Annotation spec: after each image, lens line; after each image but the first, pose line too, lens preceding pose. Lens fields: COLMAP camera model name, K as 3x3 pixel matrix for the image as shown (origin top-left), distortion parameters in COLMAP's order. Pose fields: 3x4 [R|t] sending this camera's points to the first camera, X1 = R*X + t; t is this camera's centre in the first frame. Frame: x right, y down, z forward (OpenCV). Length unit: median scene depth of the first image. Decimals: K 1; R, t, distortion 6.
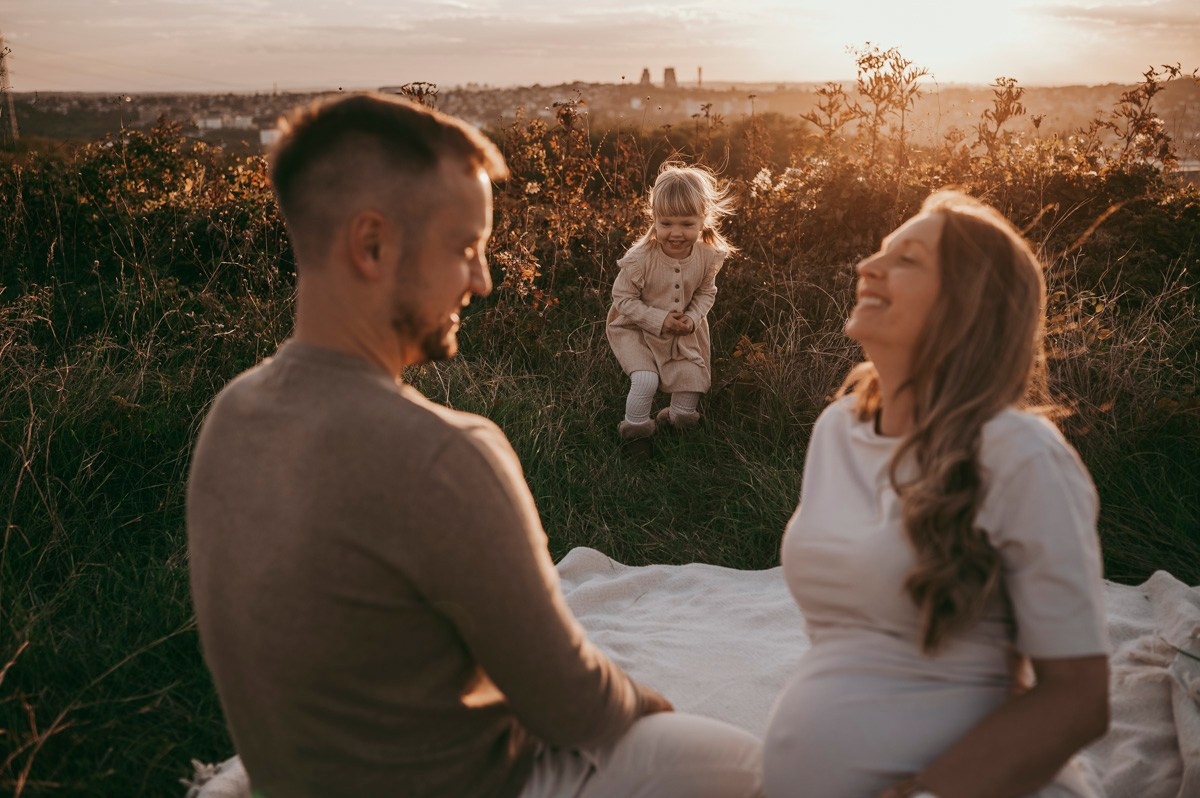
lens RADIAL K [[1120.6, 0, 600.0], [0, 1120.6, 399.0], [0, 0, 1]] dist [-0.064462, -0.003995]
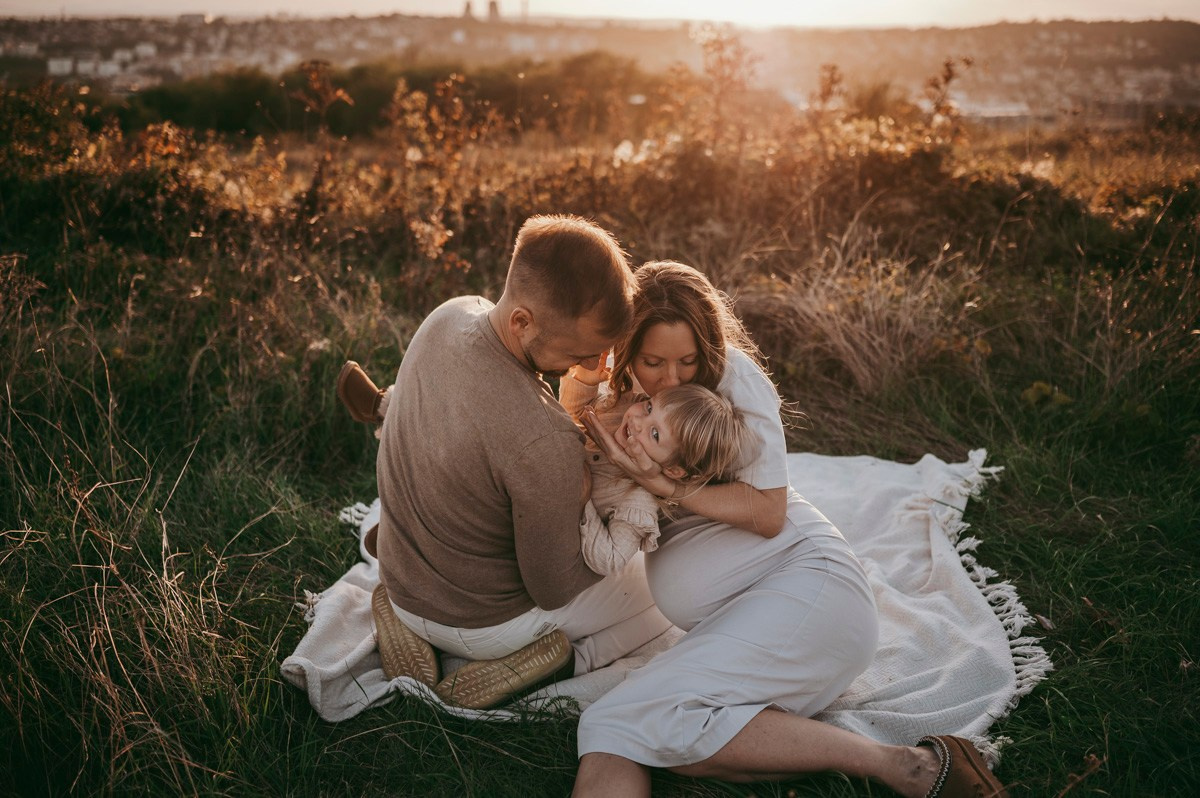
lens RADIAL K [[1155.3, 0, 600.0], [0, 1155.3, 399.0], [0, 0, 1]] dist [-0.077259, 0.002154]
pose [[0.988630, -0.022383, 0.148690, -0.065067], [0.015329, 0.998709, 0.048420, -0.000248], [-0.149582, -0.045590, 0.987698, -0.190273]]
